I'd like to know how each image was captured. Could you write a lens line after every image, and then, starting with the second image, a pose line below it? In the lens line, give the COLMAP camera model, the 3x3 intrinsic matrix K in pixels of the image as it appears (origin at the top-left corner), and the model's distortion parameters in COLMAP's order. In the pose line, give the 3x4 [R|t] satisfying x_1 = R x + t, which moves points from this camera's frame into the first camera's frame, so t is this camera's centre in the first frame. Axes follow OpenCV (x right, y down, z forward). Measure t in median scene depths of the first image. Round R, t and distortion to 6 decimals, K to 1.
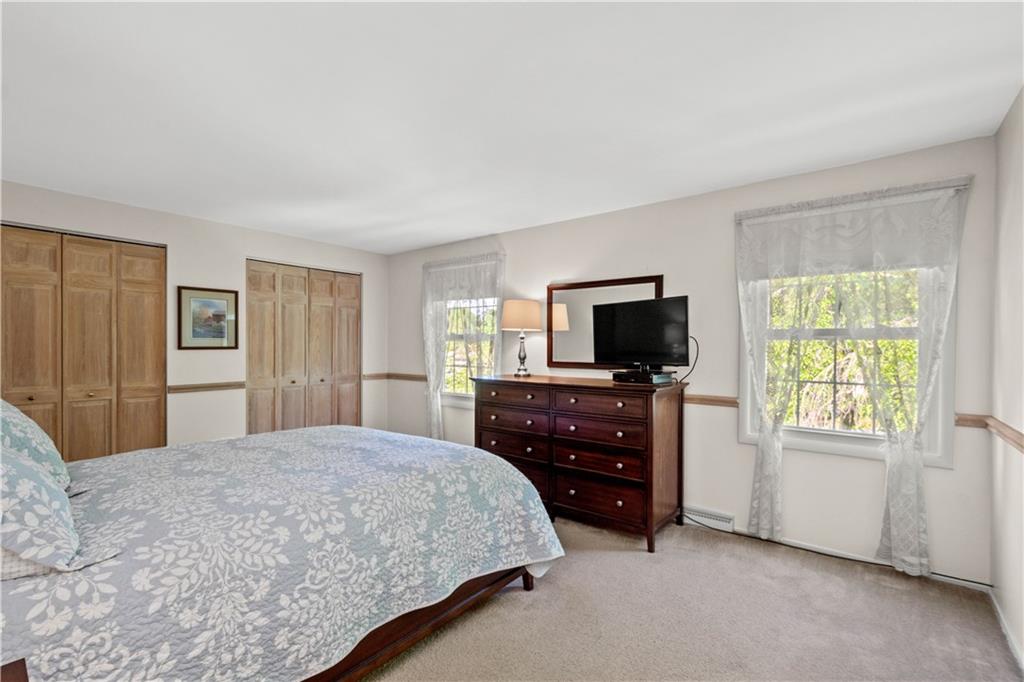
lens RADIAL K [[463.4, 0, 524.4], [0, 463.4, 334.5], [0, 0, 1]] dist [0.002121, -0.000121]
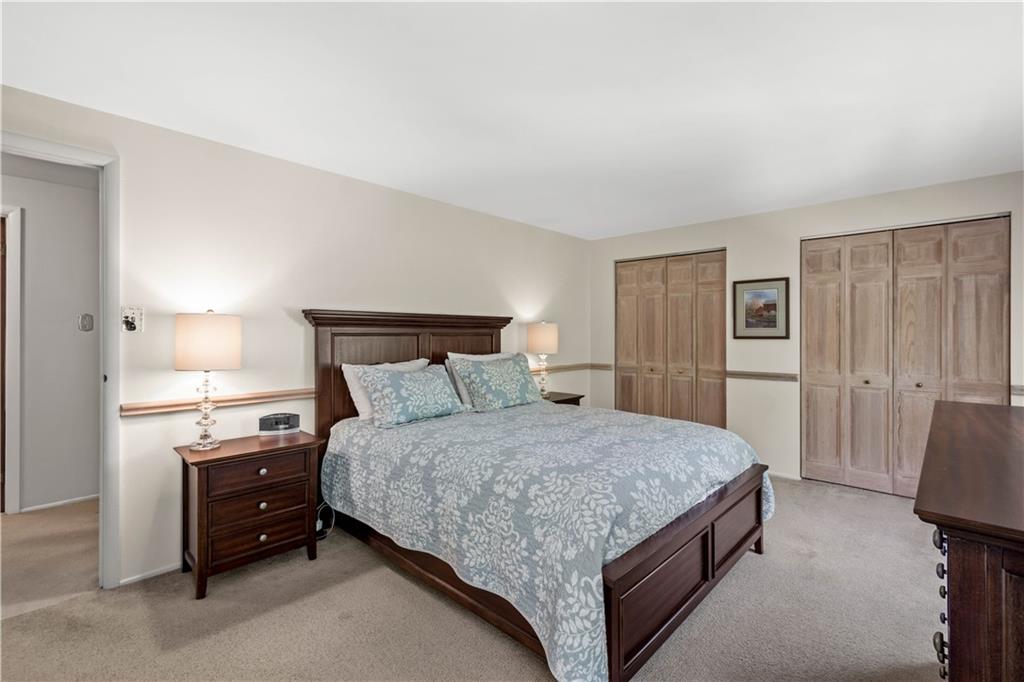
lens RADIAL K [[463.4, 0, 524.4], [0, 463.4, 334.5], [0, 0, 1]] dist [0.002121, -0.000121]
pose [[-0.105412, -0.003921, -0.994421, 0.416747], [0.021006, 0.999760, -0.006169, 0.018767], [0.994207, -0.021539, -0.105304, 0.630139]]
